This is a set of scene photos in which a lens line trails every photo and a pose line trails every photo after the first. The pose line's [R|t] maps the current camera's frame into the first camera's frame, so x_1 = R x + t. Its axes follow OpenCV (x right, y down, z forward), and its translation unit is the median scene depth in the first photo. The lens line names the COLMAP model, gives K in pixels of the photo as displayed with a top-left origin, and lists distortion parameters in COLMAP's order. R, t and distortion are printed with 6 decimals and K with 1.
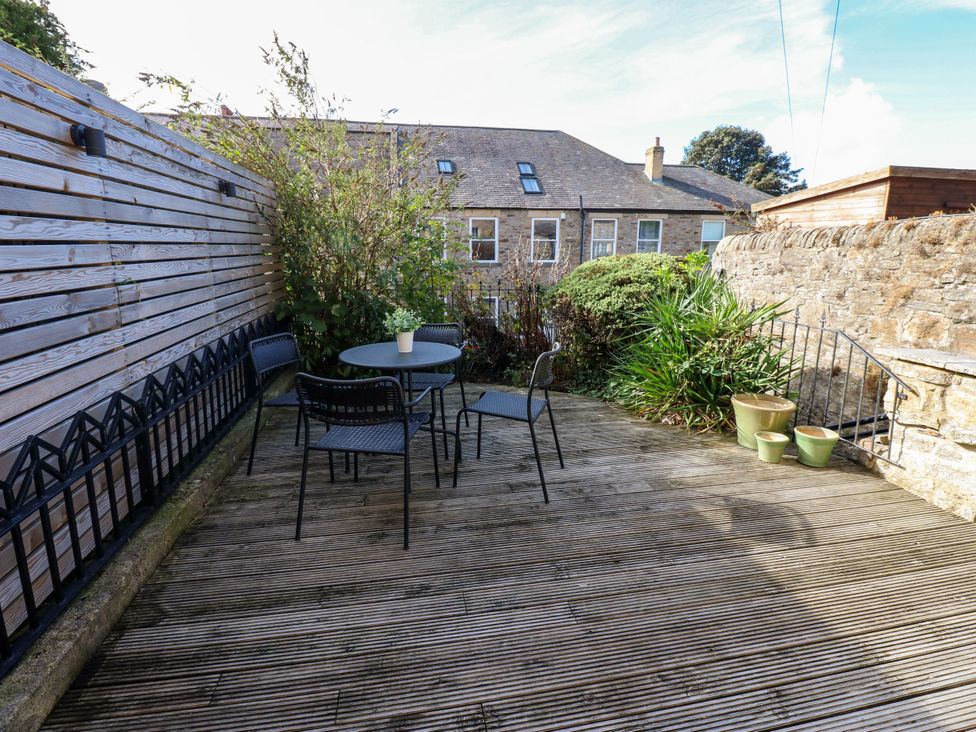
lens RADIAL K [[507.0, 0, 489.0], [0, 507.0, 368.8], [0, 0, 1]] dist [0.001608, -0.014902]
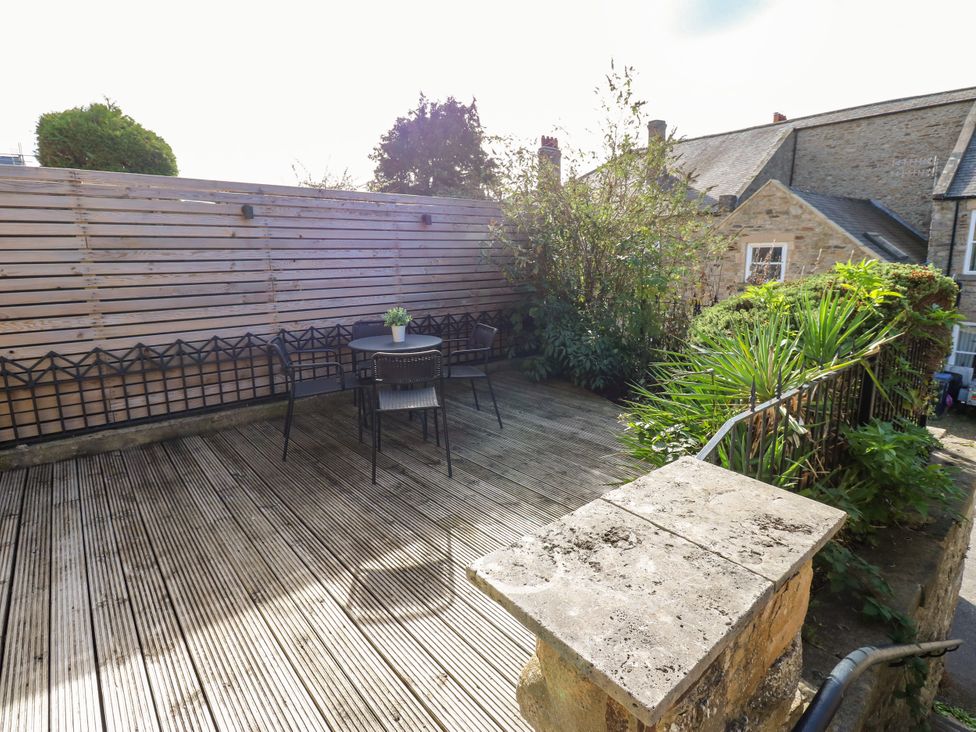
lens RADIAL K [[507.0, 0, 484.5], [0, 507.0, 362.6], [0, 0, 1]] dist [0.001608, -0.014902]
pose [[0.485880, 0.163720, -0.858555, 1.273806], [-0.187987, 0.978885, 0.080279, -0.150131], [0.853570, 0.122391, 0.506398, 0.665545]]
